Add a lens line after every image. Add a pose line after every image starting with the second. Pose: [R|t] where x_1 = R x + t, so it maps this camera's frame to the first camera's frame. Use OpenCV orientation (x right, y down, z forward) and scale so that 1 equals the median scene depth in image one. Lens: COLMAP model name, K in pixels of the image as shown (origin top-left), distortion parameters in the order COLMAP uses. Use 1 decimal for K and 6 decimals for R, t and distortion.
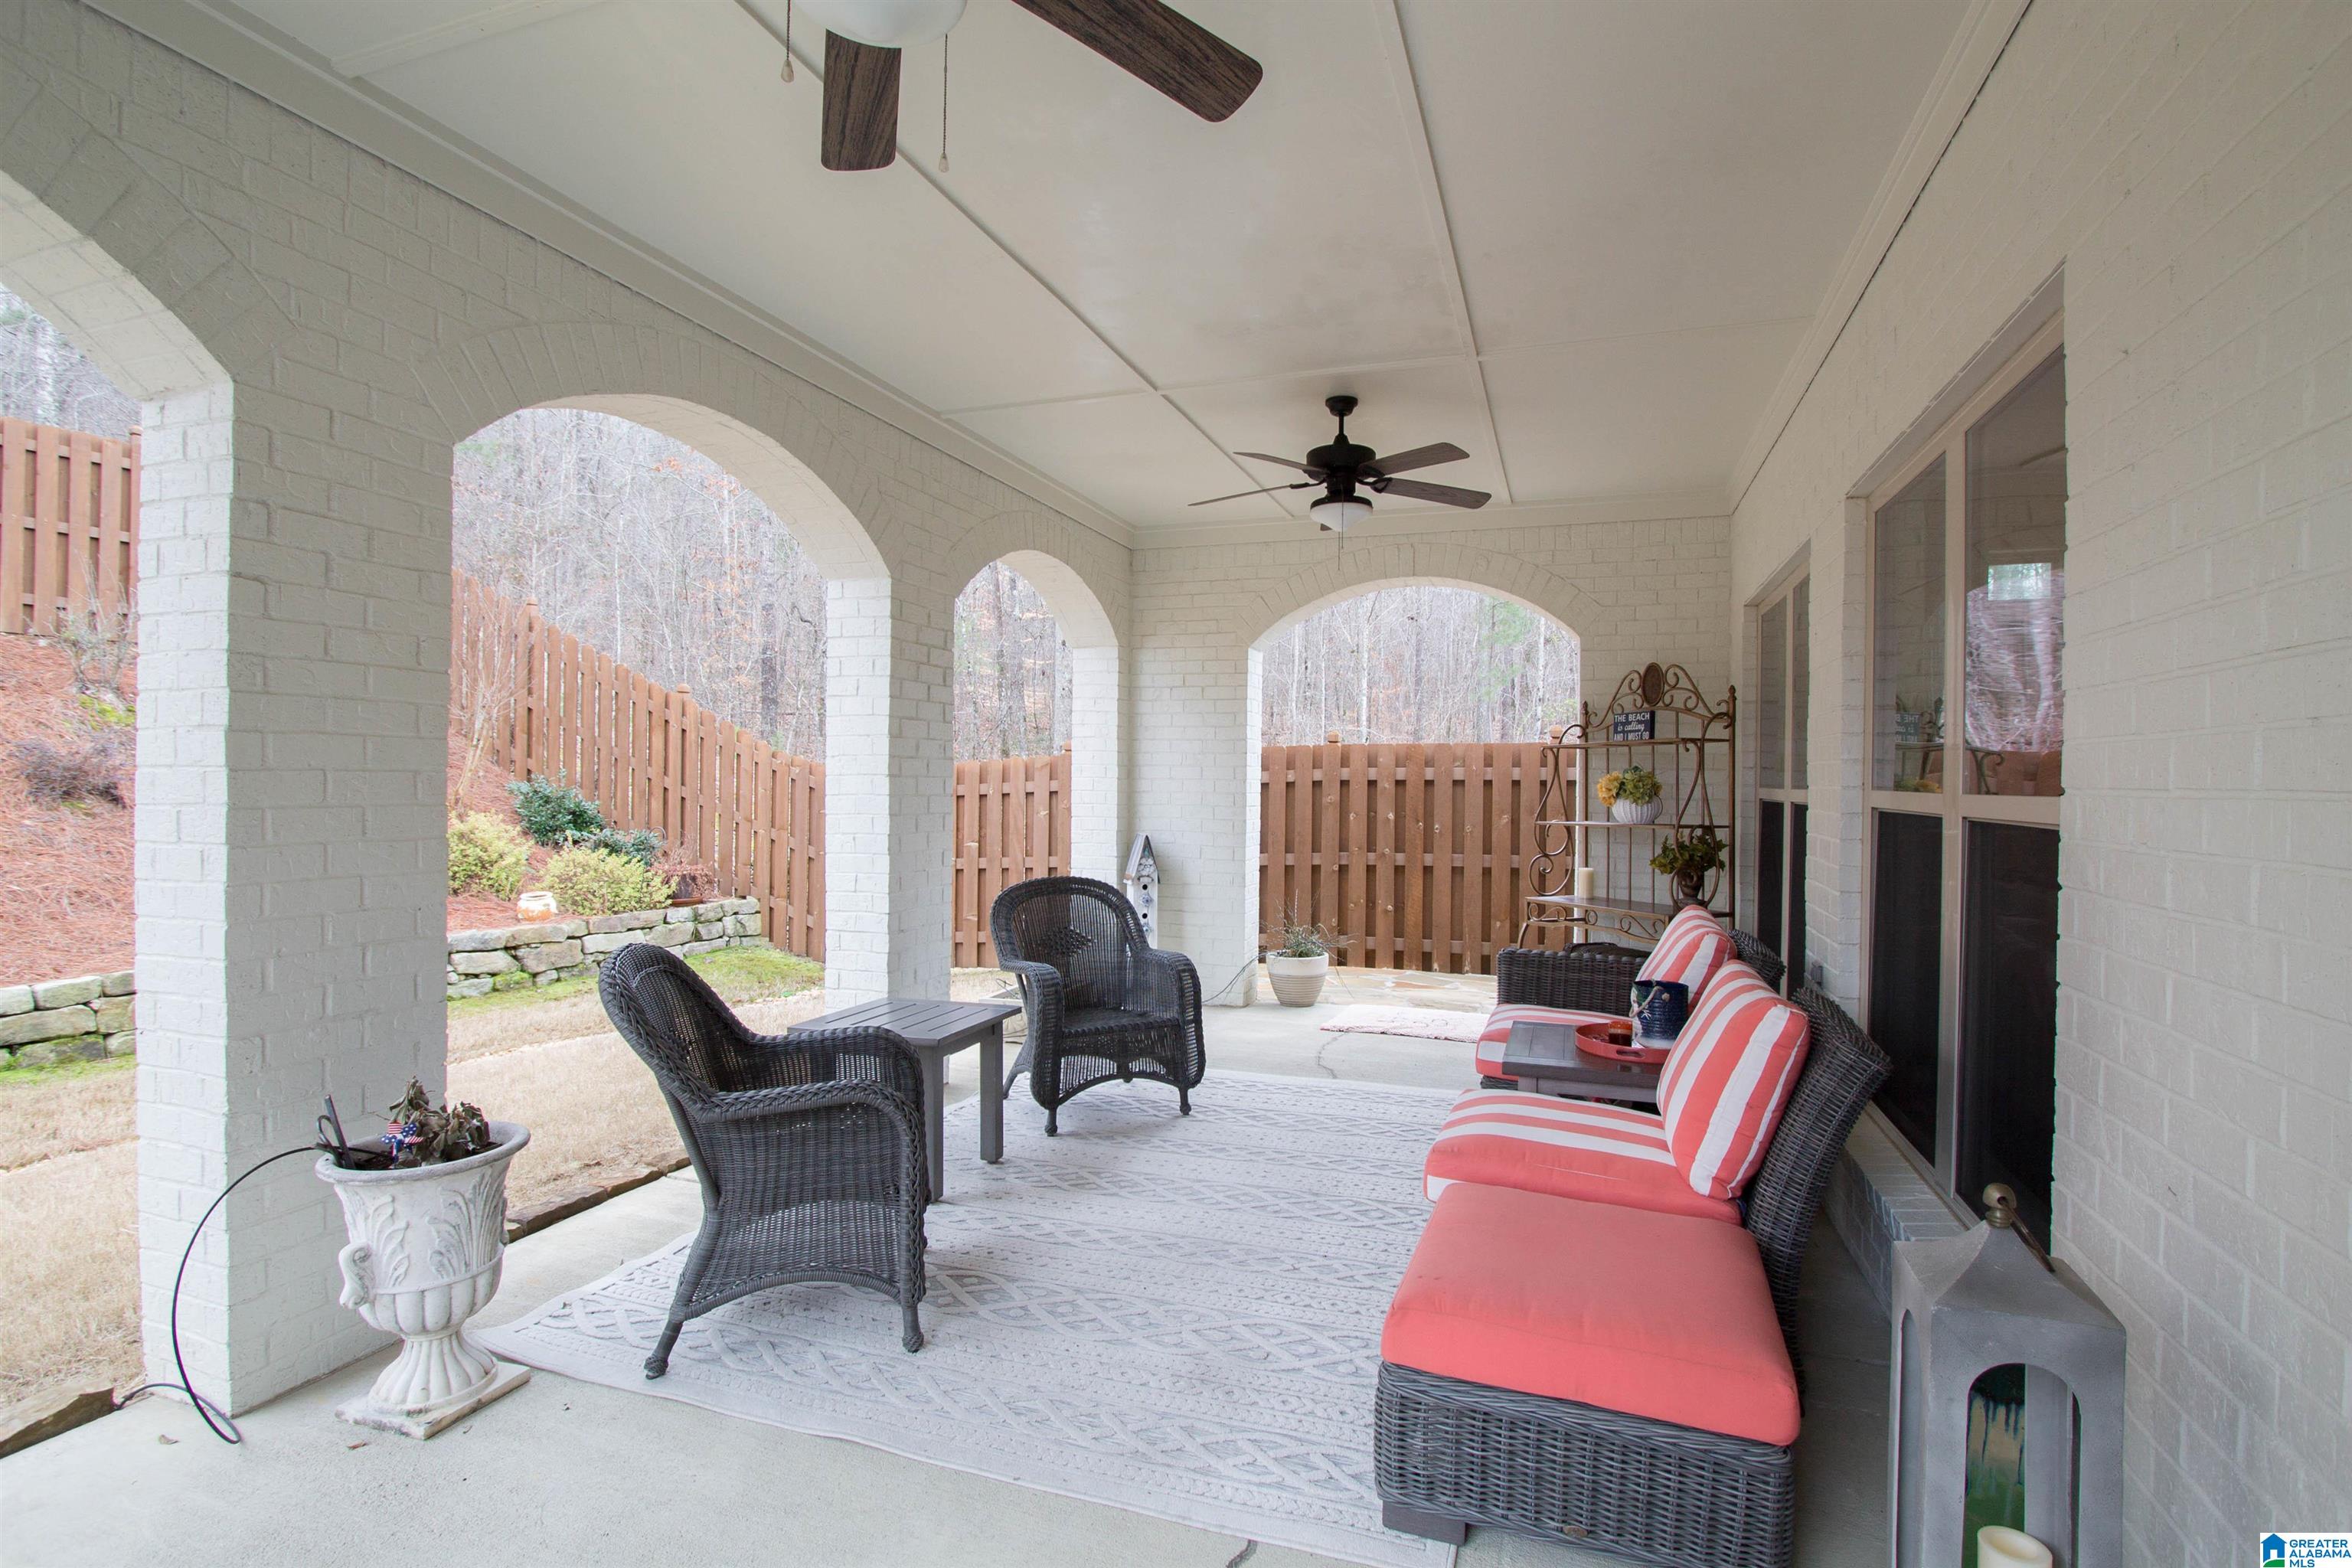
lens RADIAL K [[1119.2, 0, 1172.0], [0, 1119.2, 779.6], [0, 0, 1]] dist [-0.003161, 0.000173]
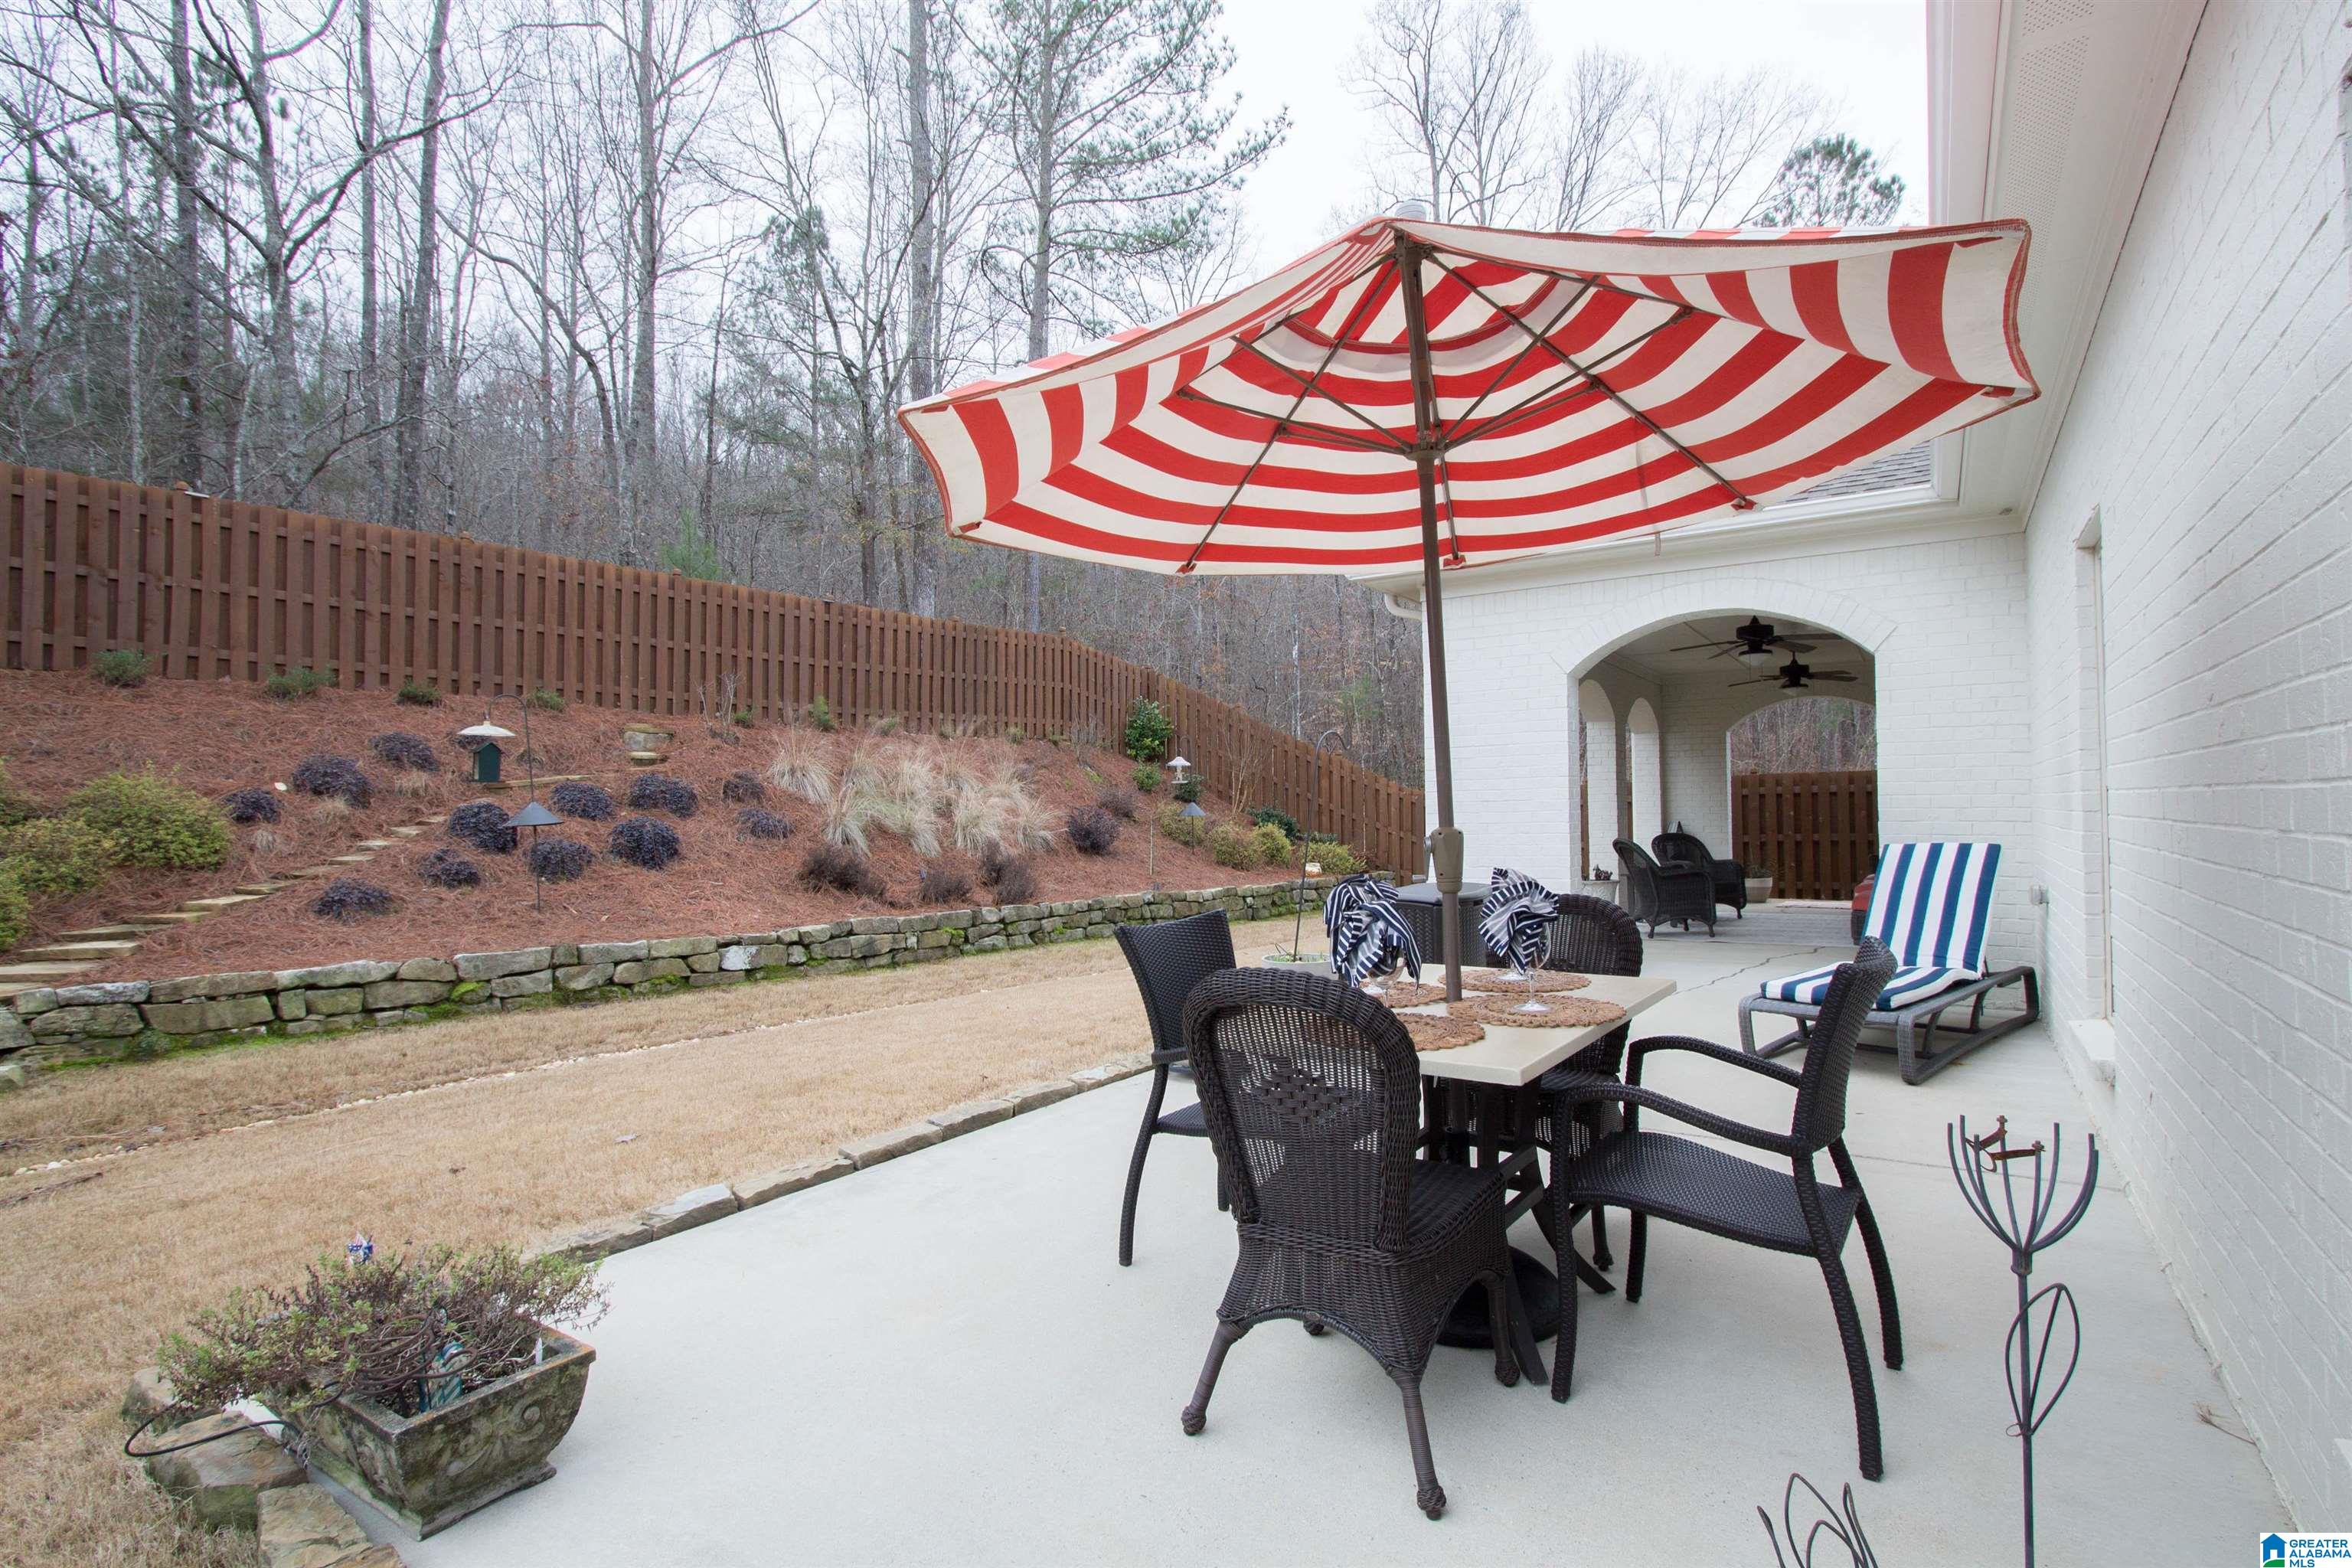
lens RADIAL K [[1119.2, 0, 1180.4], [0, 1119.2, 780.4], [0, 0, 1]] dist [-0.003161, 0.000173]
pose [[0.969716, -0.030439, -0.242331, -0.318271], [0.024056, 0.999282, -0.029256, 0.008792], [0.243048, 0.022540, 0.969752, -0.974745]]
